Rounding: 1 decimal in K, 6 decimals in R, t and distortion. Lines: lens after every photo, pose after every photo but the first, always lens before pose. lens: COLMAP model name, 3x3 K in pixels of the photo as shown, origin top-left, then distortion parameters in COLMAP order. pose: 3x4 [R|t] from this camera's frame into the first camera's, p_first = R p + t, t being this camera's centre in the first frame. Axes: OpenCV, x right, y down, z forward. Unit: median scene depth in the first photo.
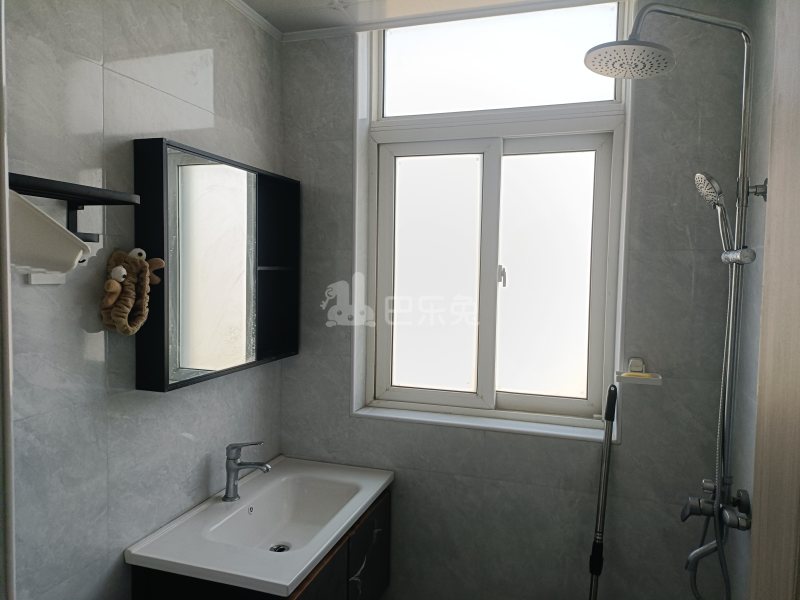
lens RADIAL K [[586.8, 0, 398.5], [0, 586.8, 300.7], [0, 0, 1]] dist [0.065664, -0.063194]
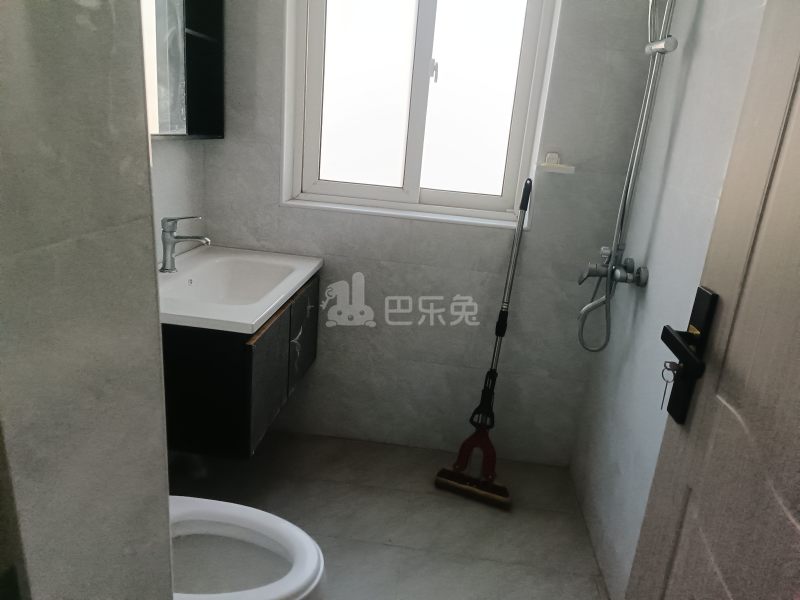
lens RADIAL K [[586.8, 0, 398.5], [0, 586.8, 300.7], [0, 0, 1]] dist [0.065664, -0.063194]
pose [[0.976989, 0.006574, 0.213189, -0.111579], [-0.057723, 0.970374, 0.234609, 0.121034], [-0.205331, -0.241516, 0.948424, -0.051438]]
